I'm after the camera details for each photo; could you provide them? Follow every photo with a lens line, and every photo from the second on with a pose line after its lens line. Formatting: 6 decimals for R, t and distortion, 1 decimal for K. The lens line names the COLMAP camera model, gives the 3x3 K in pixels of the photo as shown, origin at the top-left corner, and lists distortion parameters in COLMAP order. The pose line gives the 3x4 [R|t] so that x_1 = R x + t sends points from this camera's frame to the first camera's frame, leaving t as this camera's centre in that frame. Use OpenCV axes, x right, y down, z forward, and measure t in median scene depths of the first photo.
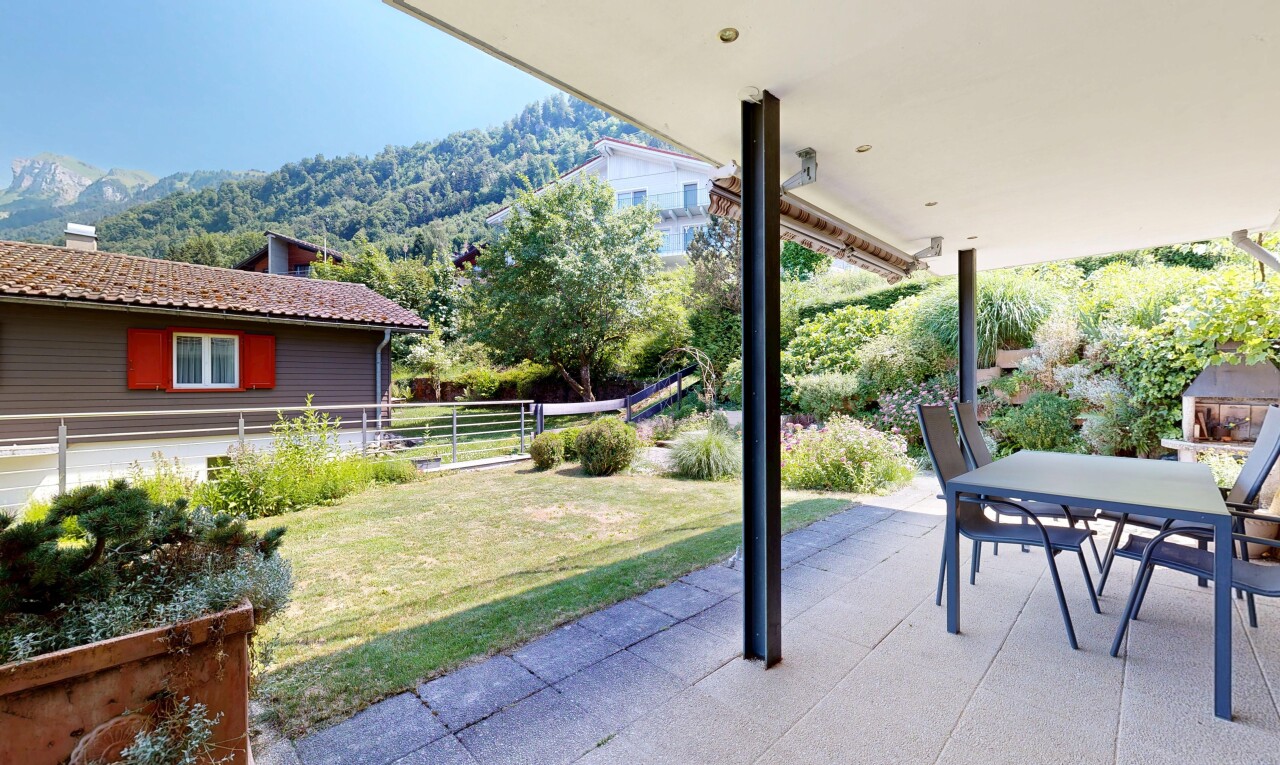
lens RADIAL K [[501.2, 0, 640.0], [0, 501.2, 382.5], [0, 0, 1]] dist [0.001152, 0.000162]
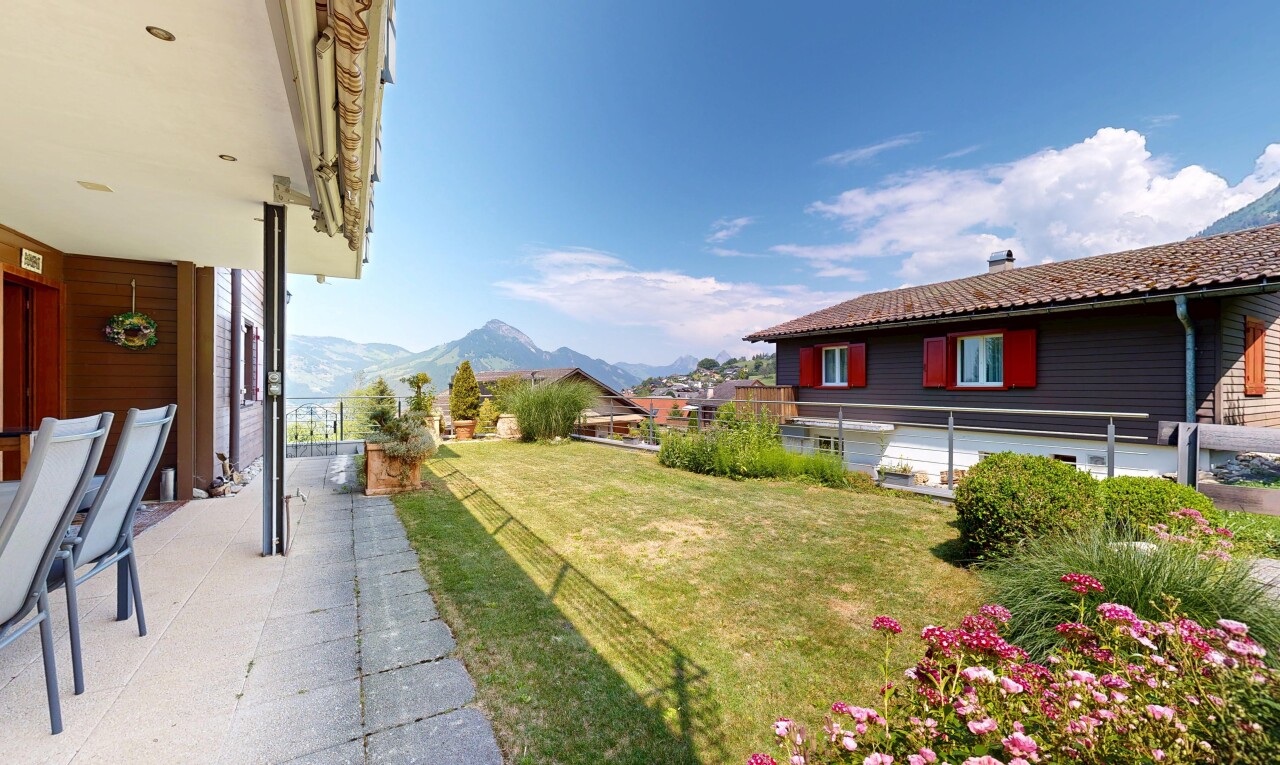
lens RADIAL K [[501.2, 0, 640.0], [0, 501.2, 382.5], [0, 0, 1]] dist [0.001152, 0.000162]
pose [[-0.240917, -0.004182, -0.970537, 0.337894], [0.004438, 0.999976, -0.005411, 0.005082], [0.970536, -0.005611, -0.240893, 0.562219]]
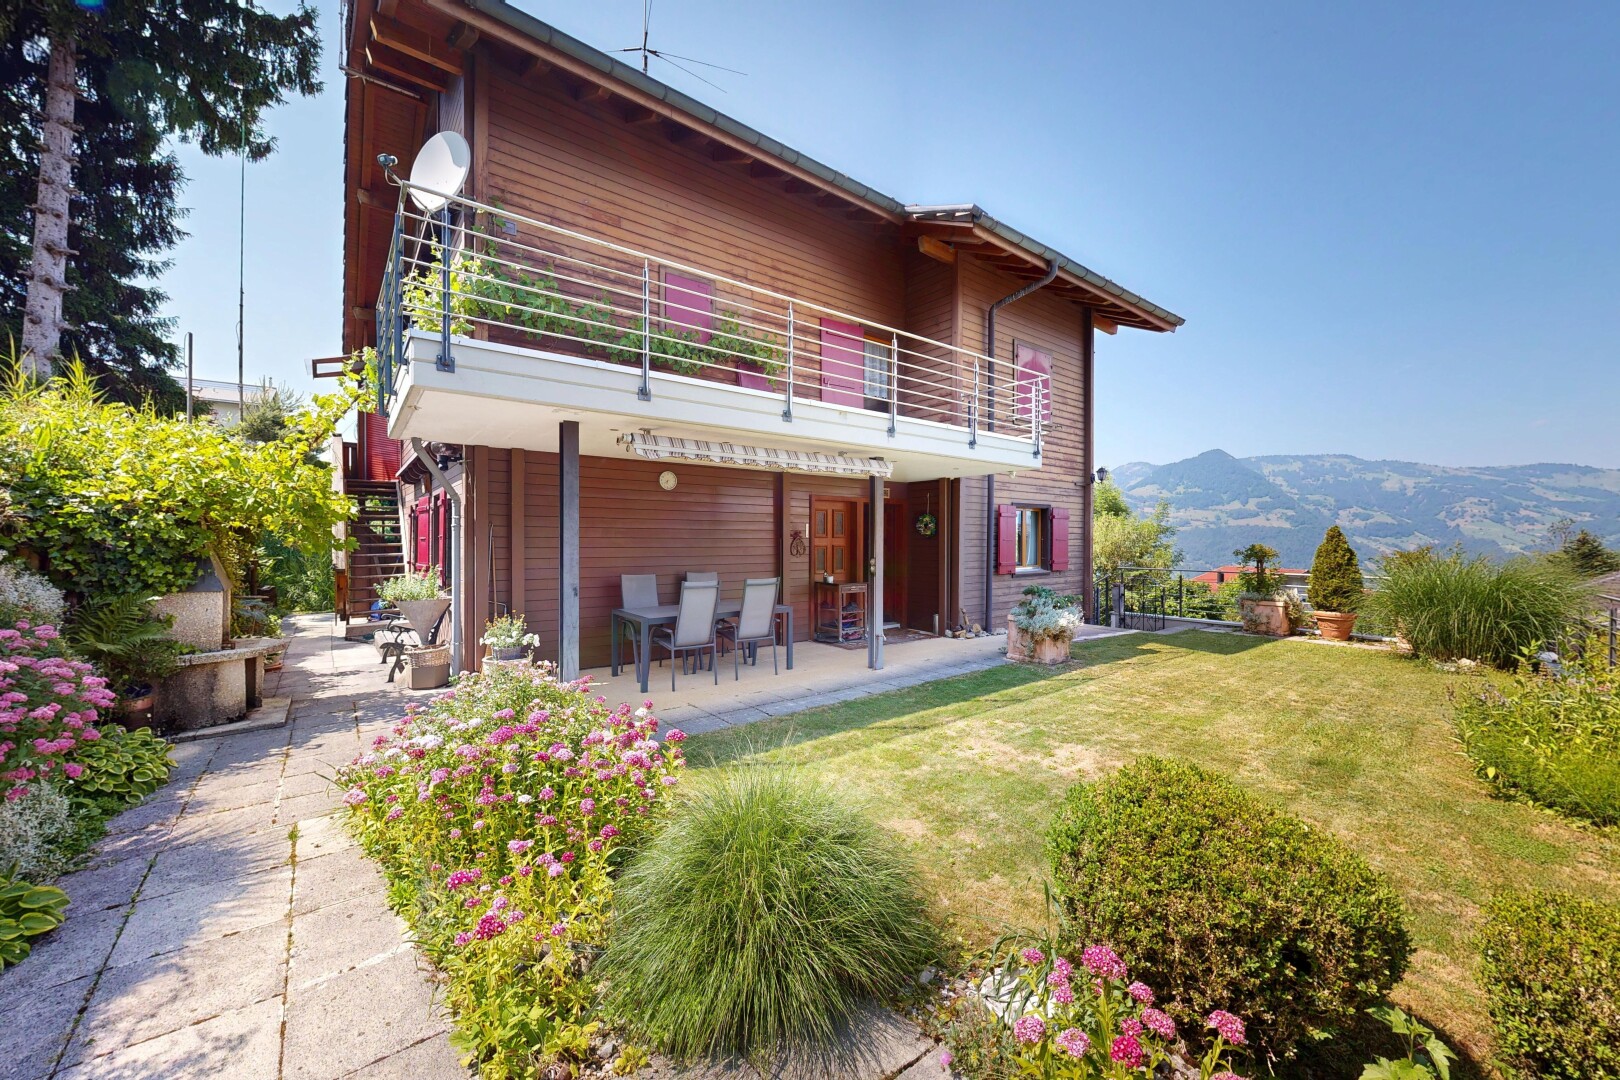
lens RADIAL K [[611.8, 0, 810.0], [0, 611.8, 540.0], [0, 0, 1]] dist [-0.000658, -0.000046]
pose [[-0.993785, -0.002514, 0.111292, 0.052251], [-0.002806, 0.999993, -0.002466, -0.024568], [-0.111285, -0.002763, -0.993785, 0.943626]]
